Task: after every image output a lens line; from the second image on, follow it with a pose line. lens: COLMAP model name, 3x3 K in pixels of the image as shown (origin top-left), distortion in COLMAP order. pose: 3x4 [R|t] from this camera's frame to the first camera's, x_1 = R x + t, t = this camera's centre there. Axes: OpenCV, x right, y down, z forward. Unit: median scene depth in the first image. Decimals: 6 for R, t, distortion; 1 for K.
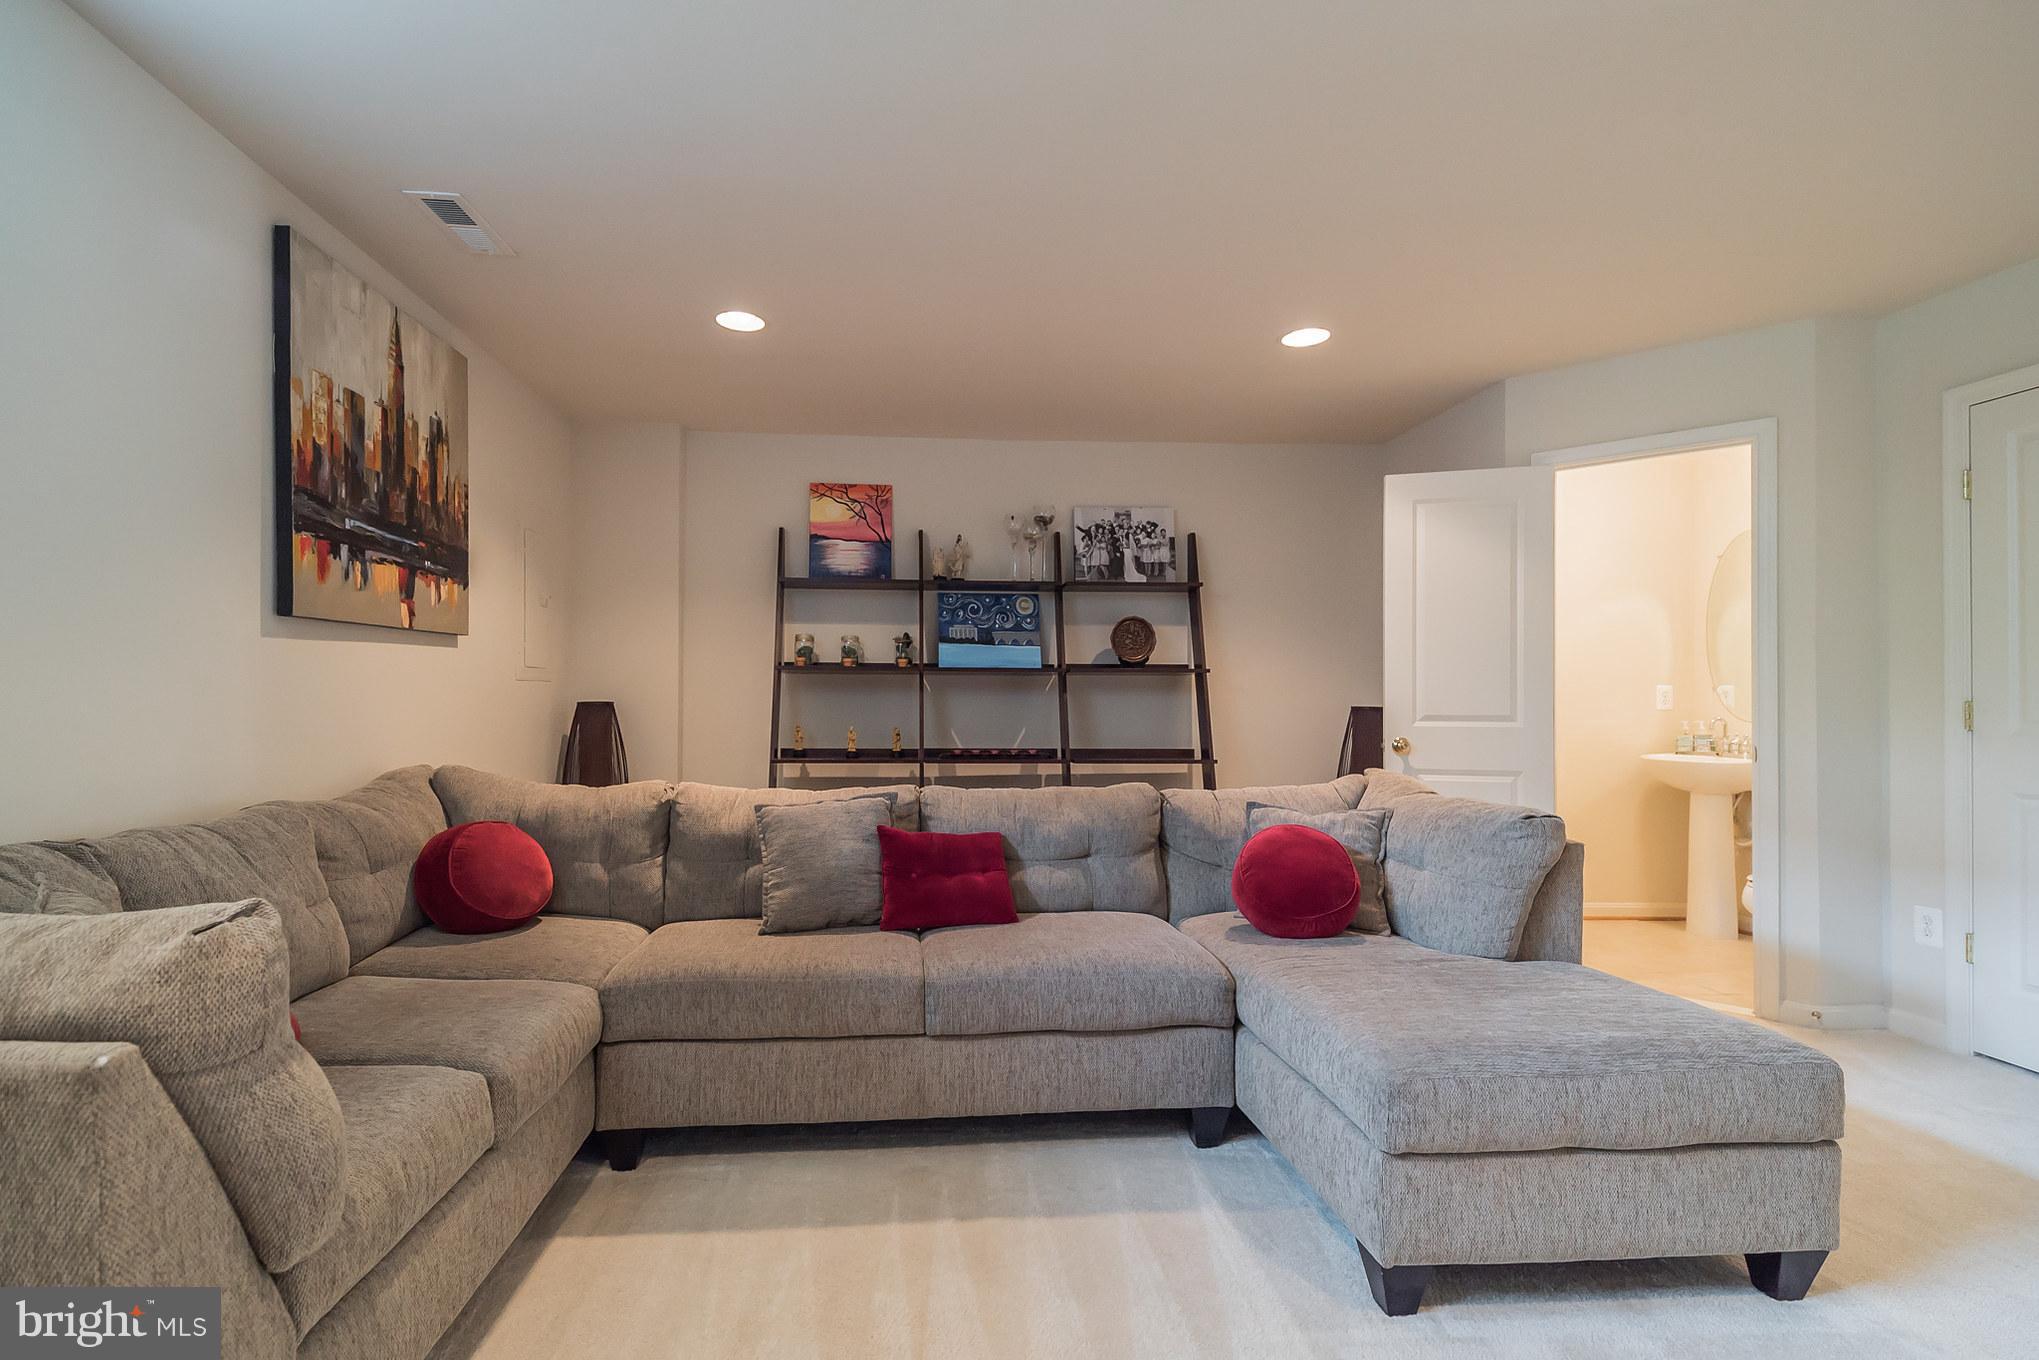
lens RADIAL K [[949.8, 0, 1026.2], [0, 949.8, 682.1], [0, 0, 1]] dist [0.023992, -0.000337]
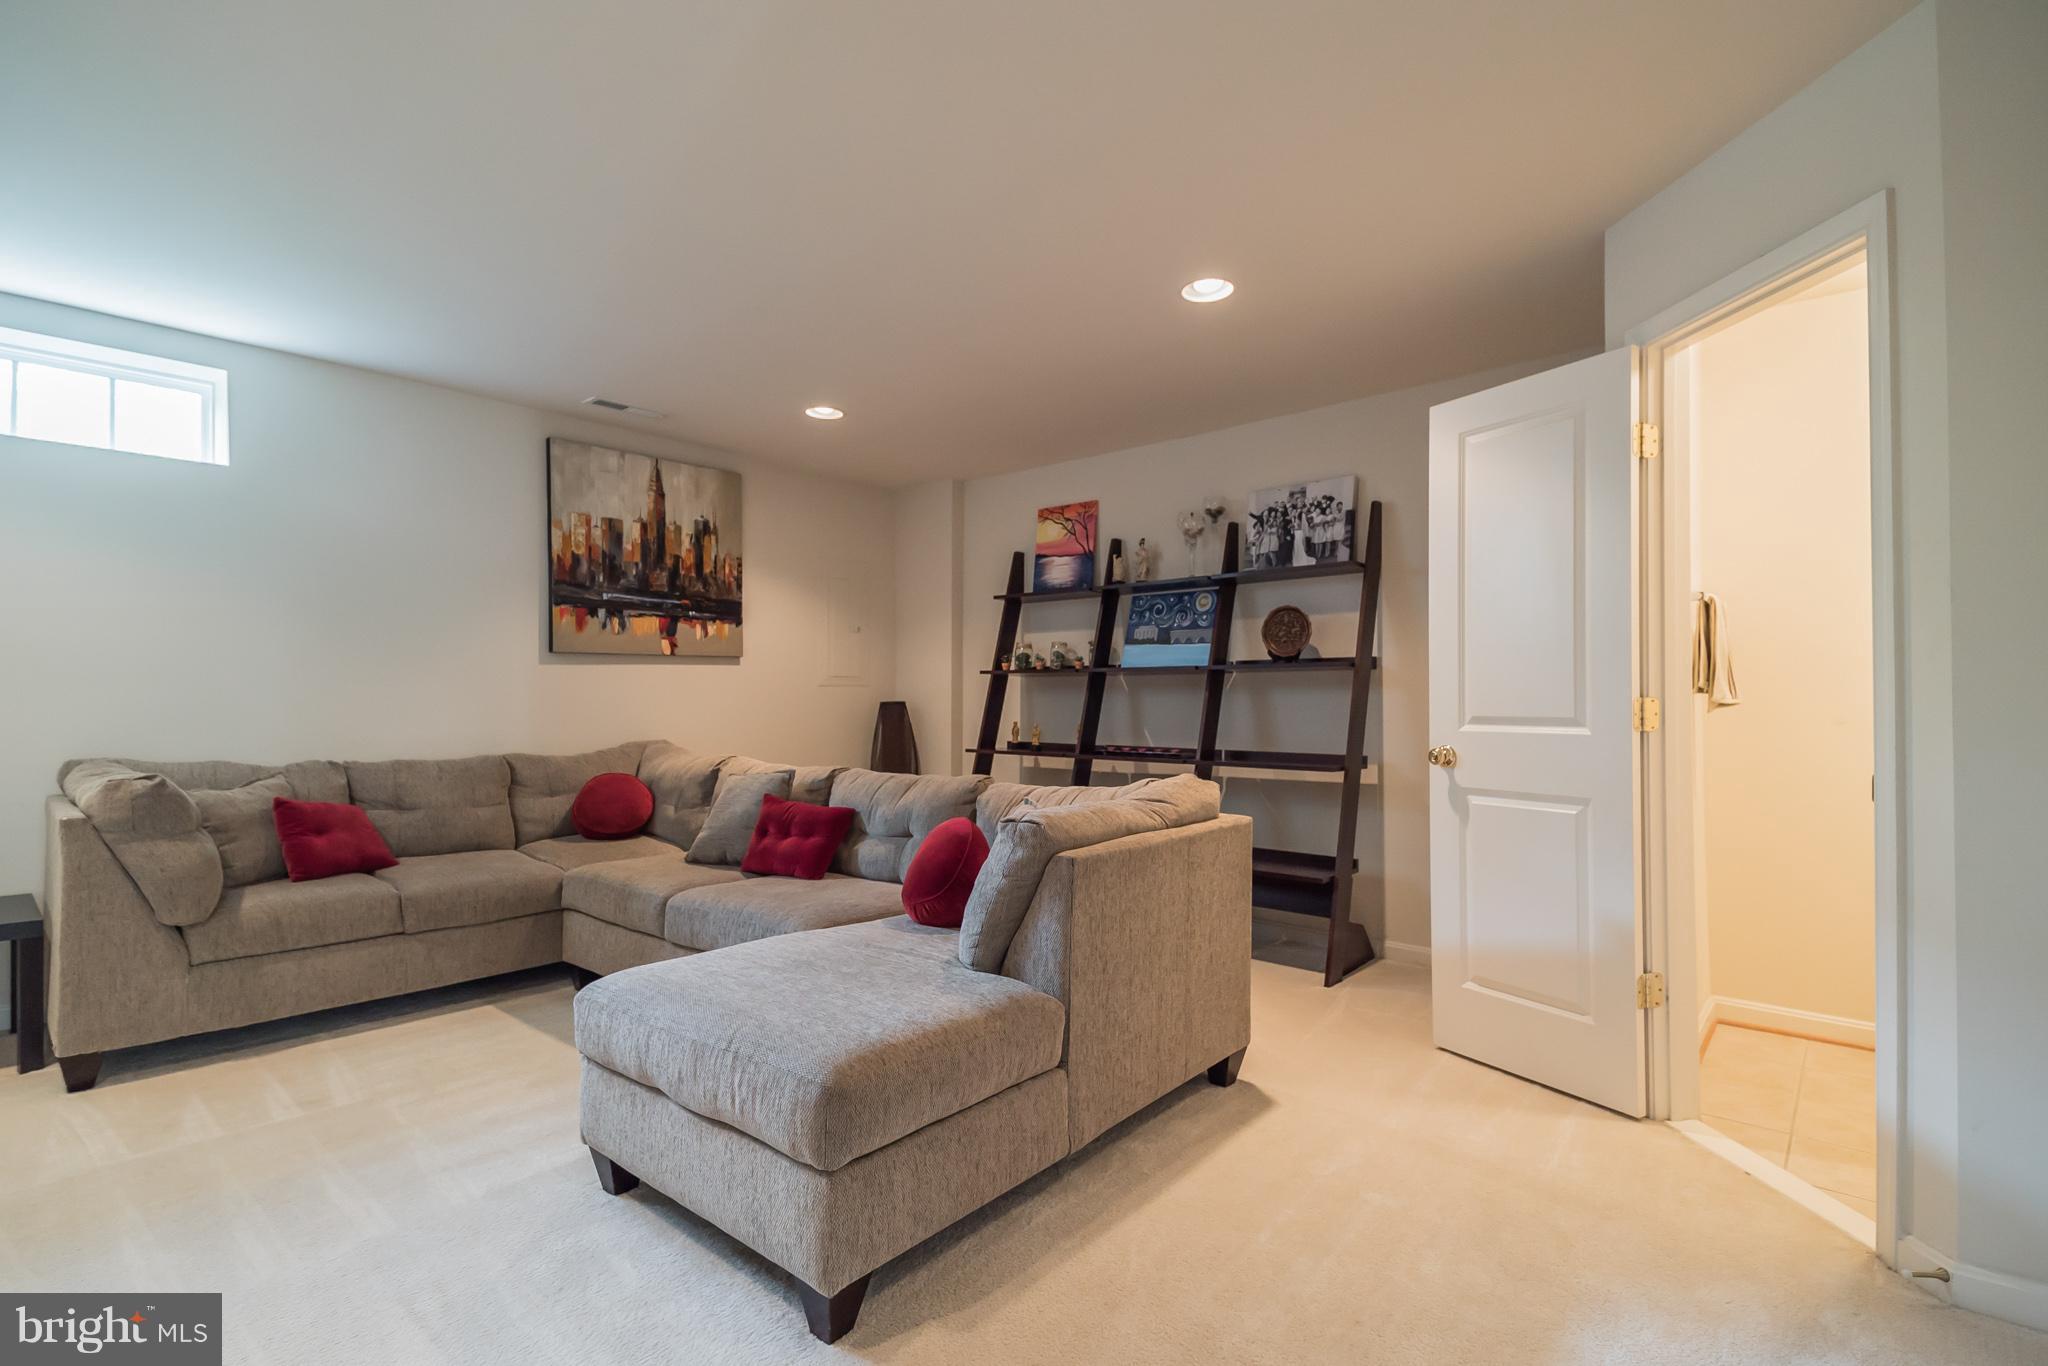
lens RADIAL K [[954.0, 0, 1030.8], [0, 954.0, 685.1], [0, 0, 1]] dist [0.023992, -0.000337]
pose [[0.703600, -0.014327, -0.710452, 0.584361], [0.014079, 0.999882, -0.006221, 0.008443], [0.710457, -0.005625, 0.703718, 0.187757]]
